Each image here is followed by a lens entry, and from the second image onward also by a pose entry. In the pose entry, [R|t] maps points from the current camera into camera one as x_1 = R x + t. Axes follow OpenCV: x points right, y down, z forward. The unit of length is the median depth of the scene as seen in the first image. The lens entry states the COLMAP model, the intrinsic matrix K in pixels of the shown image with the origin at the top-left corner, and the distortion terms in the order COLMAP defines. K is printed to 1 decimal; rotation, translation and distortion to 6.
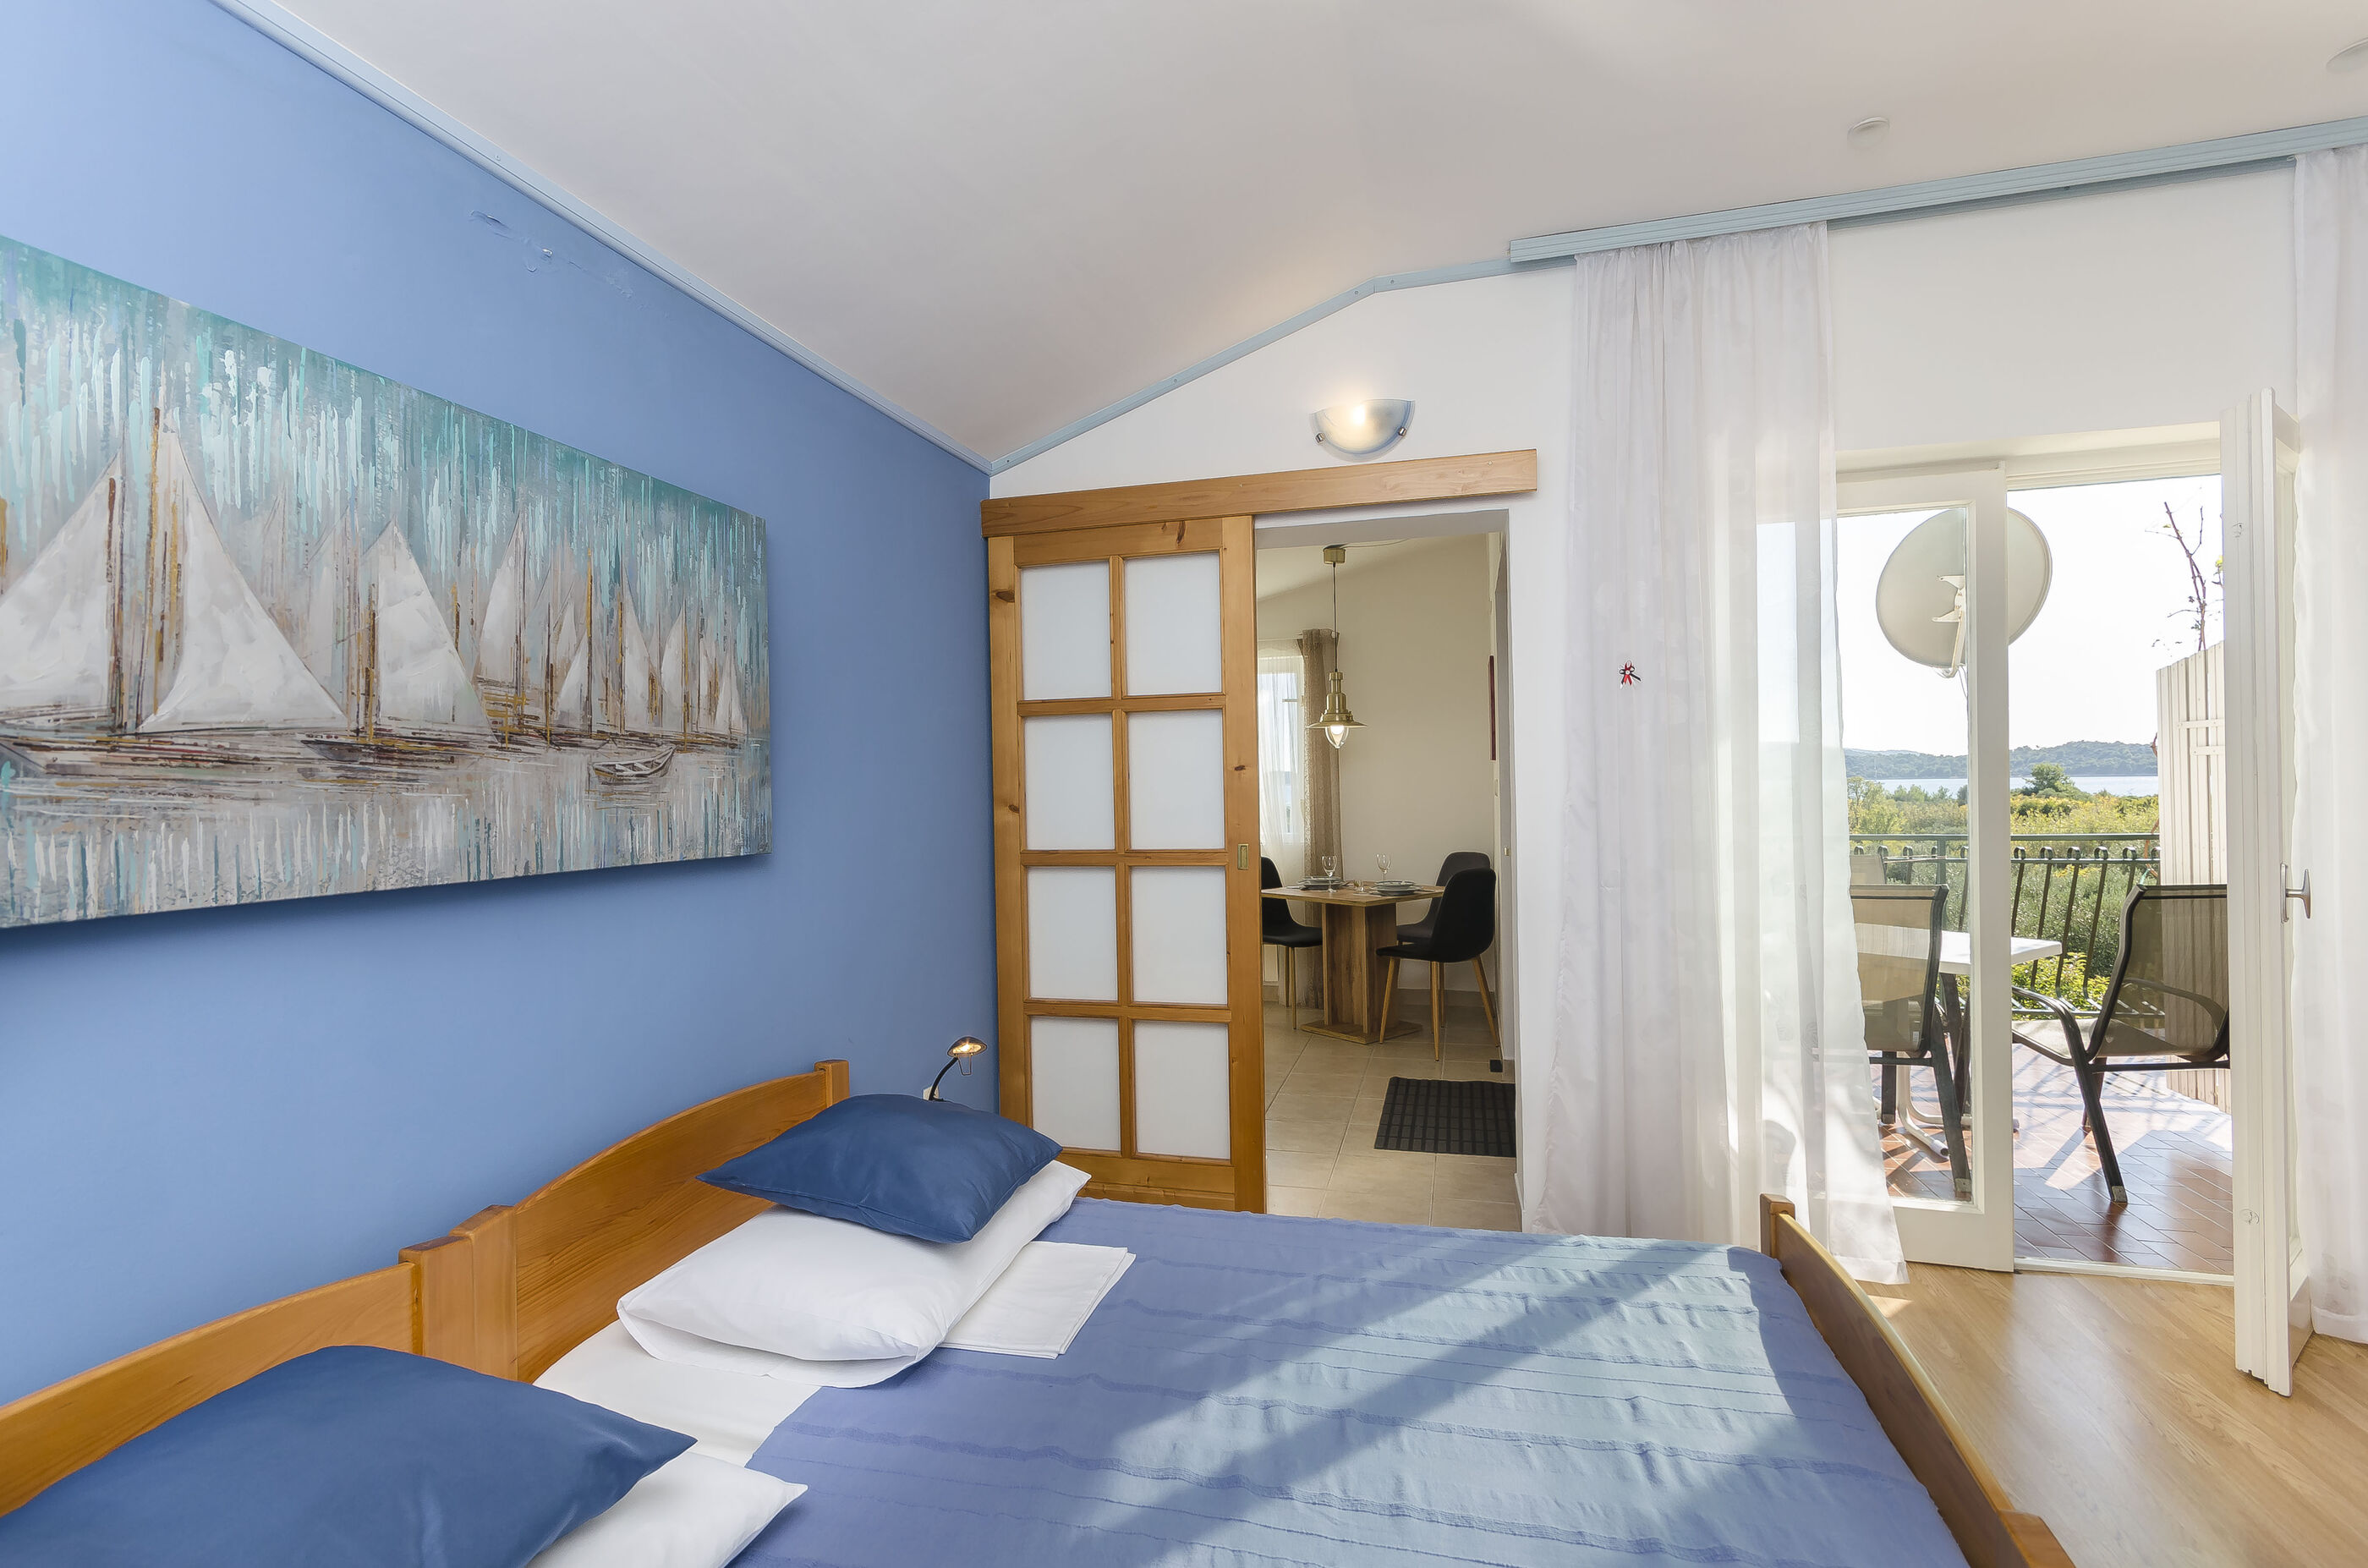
lens RADIAL K [[1055.4, 0, 1182.6], [0, 1055.4, 795.9], [0, 0, 1]] dist [0.009183, -0.000272]
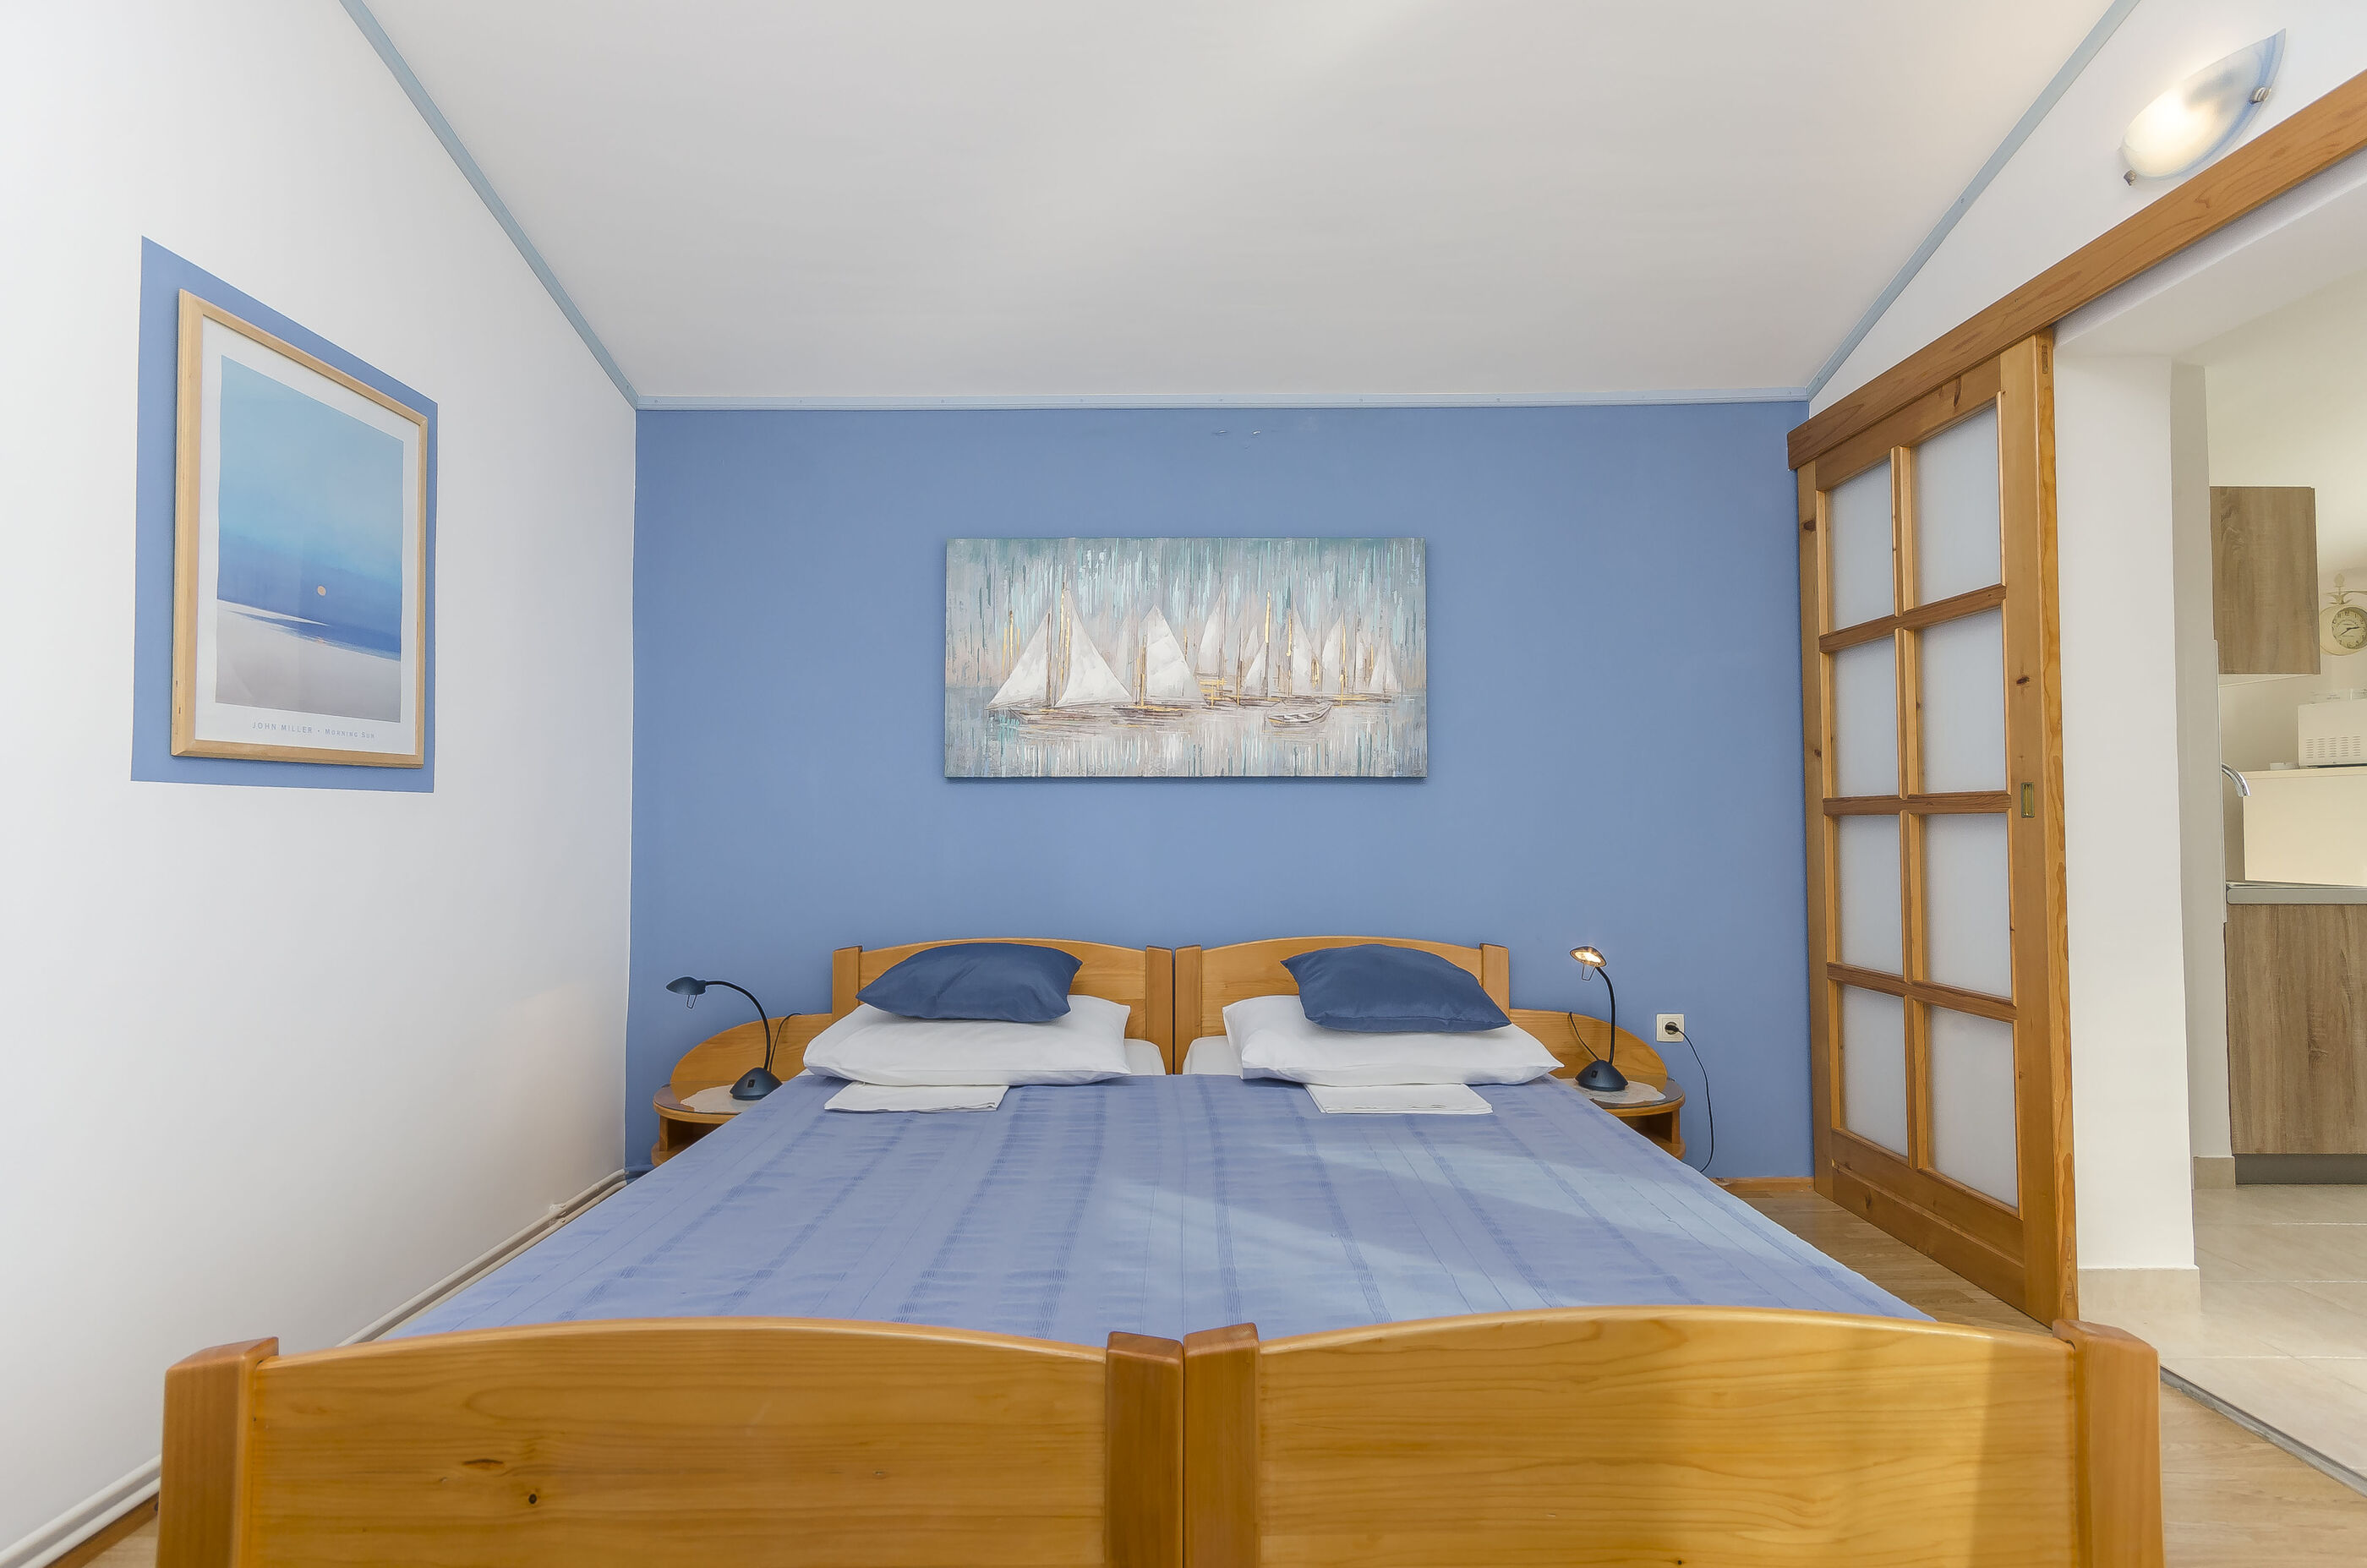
lens RADIAL K [[1054.9, 0, 1182.1], [0, 1054.9, 795.9], [0, 0, 1]] dist [0.009183, -0.000272]
pose [[0.261862, -0.009754, -0.965056, 1.069008], [-0.012426, 0.999832, -0.013477, 0.126051], [0.965025, 0.015521, 0.261696, 0.412408]]
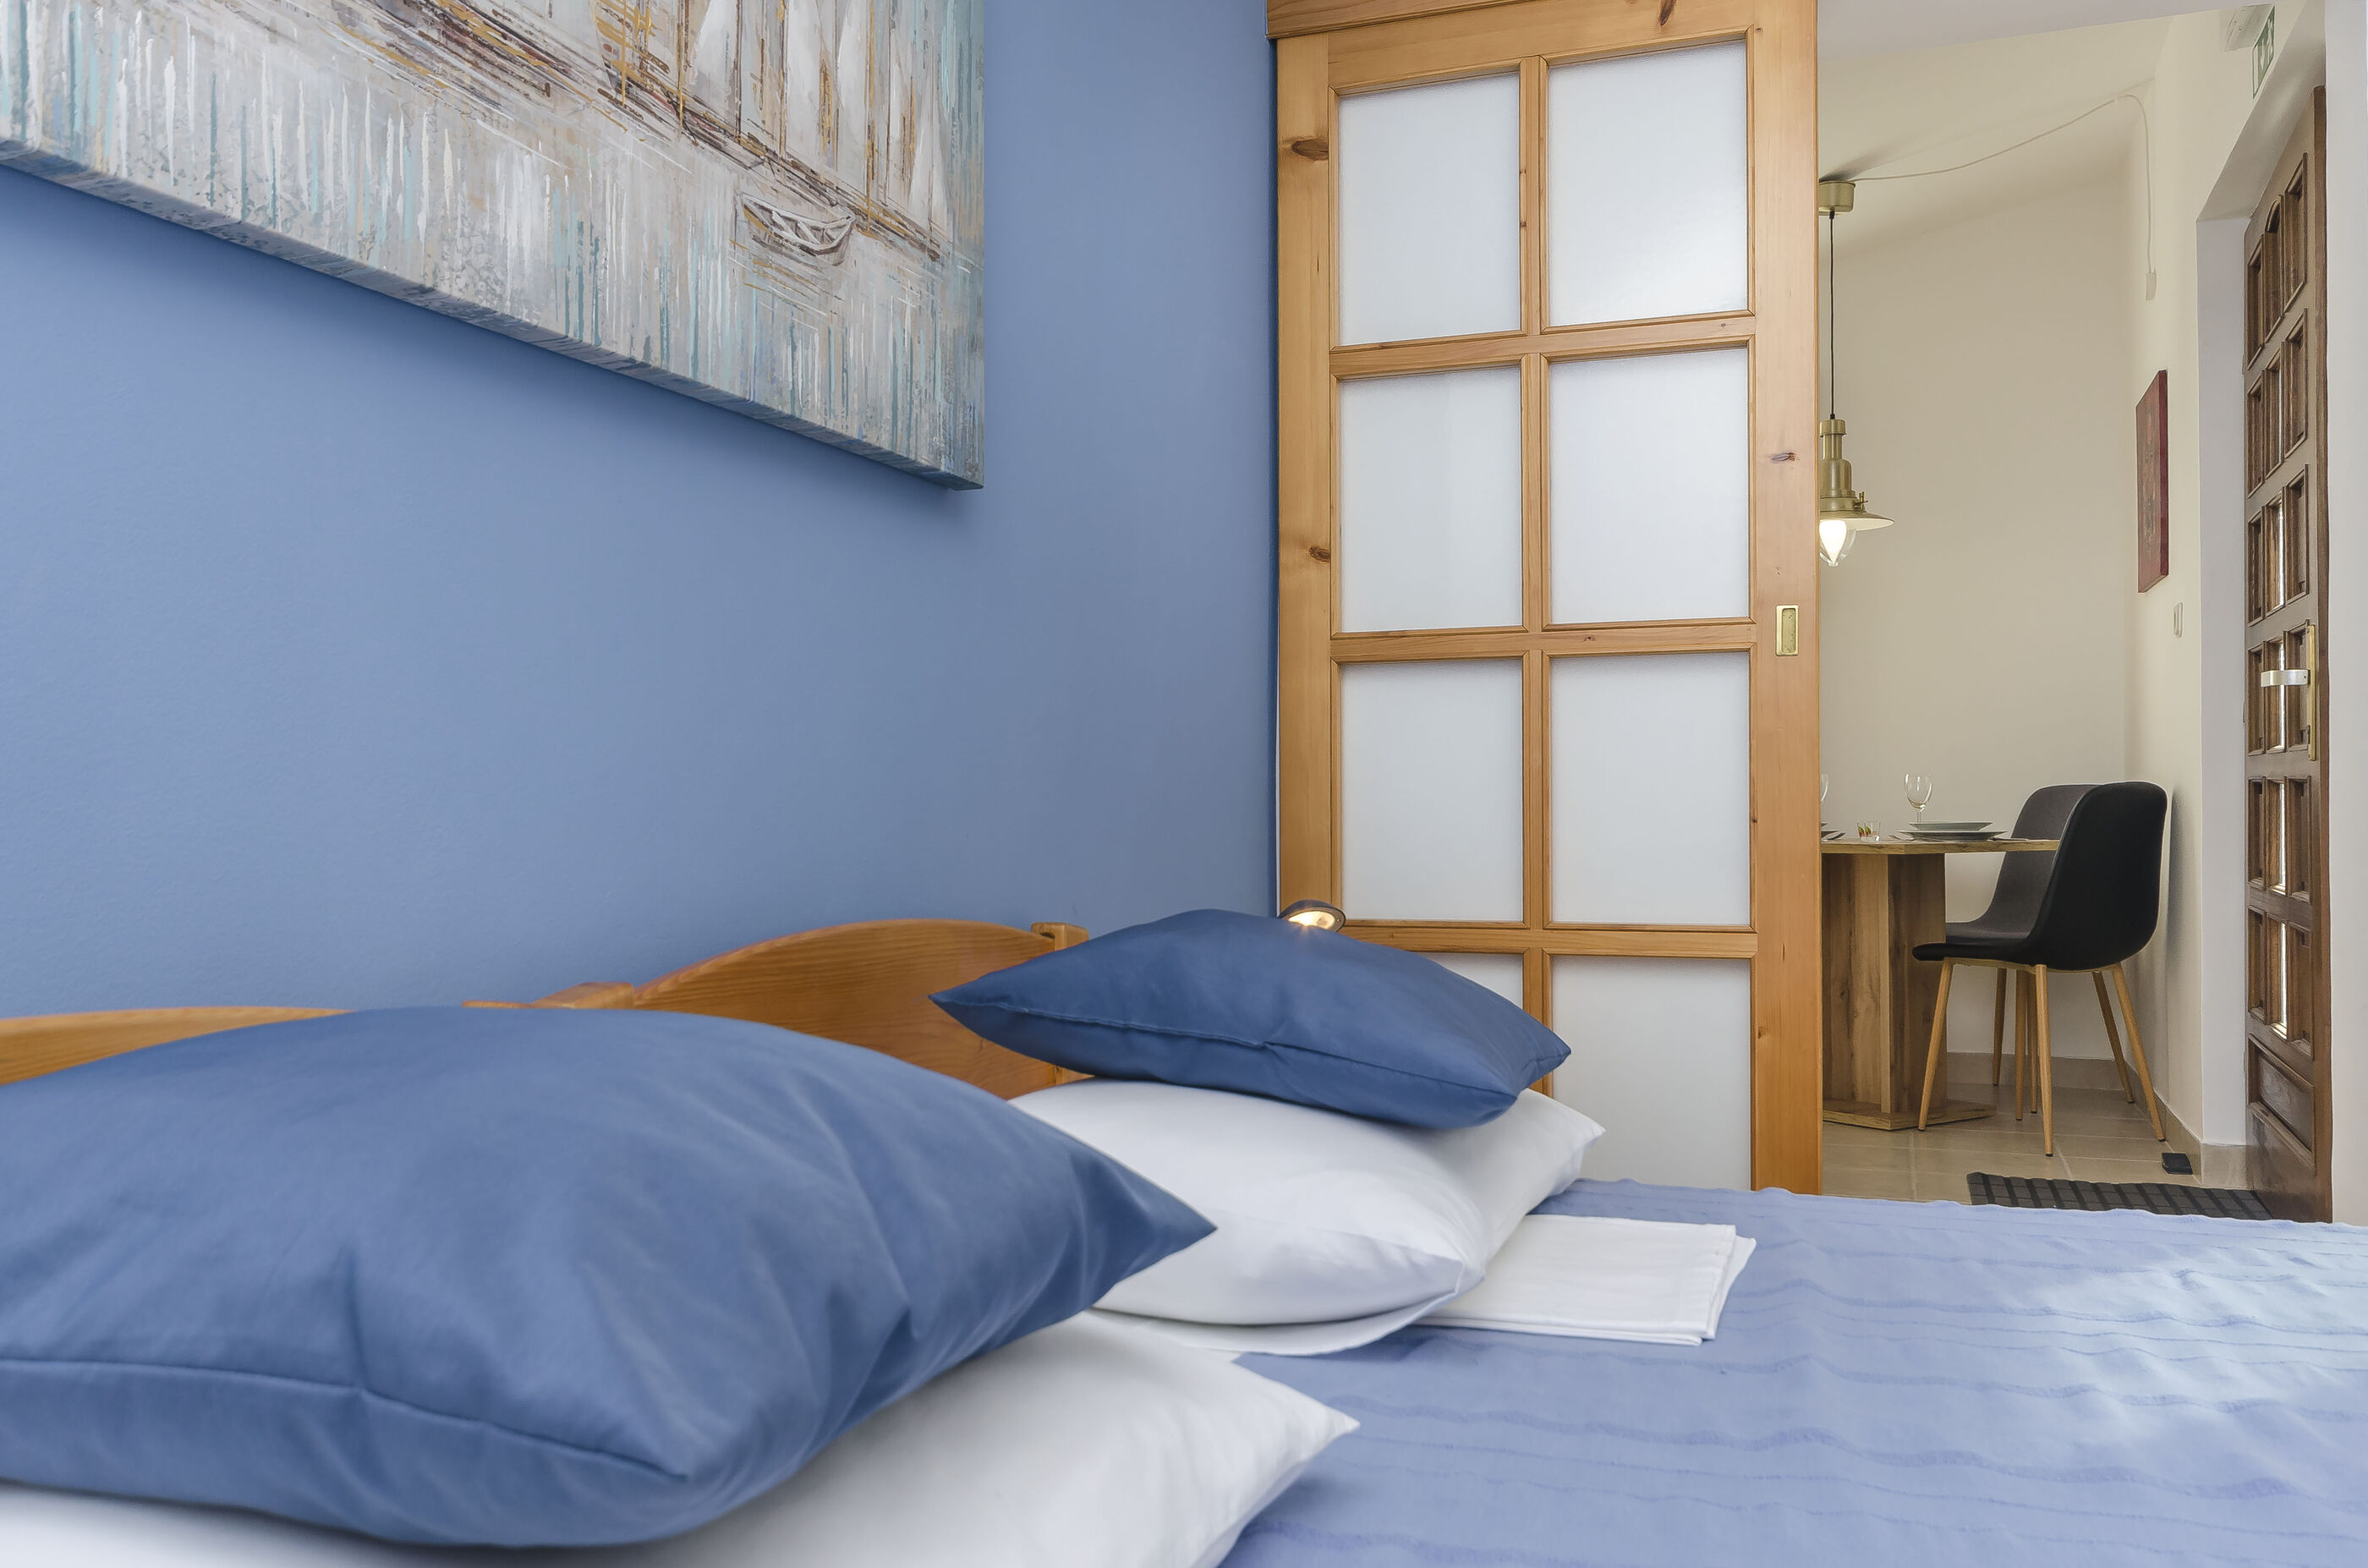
lens RADIAL K [[1924.7, 0, 1184.0], [0, 1924.7, 784.0], [0, 0, 1]] dist [0.010592, 0.009886]
pose [[0.995705, 0.014072, -0.091507, -0.251813], [-0.016256, 0.999599, -0.023168, 0.273739], [0.091145, 0.024556, 0.995535, 0.092216]]
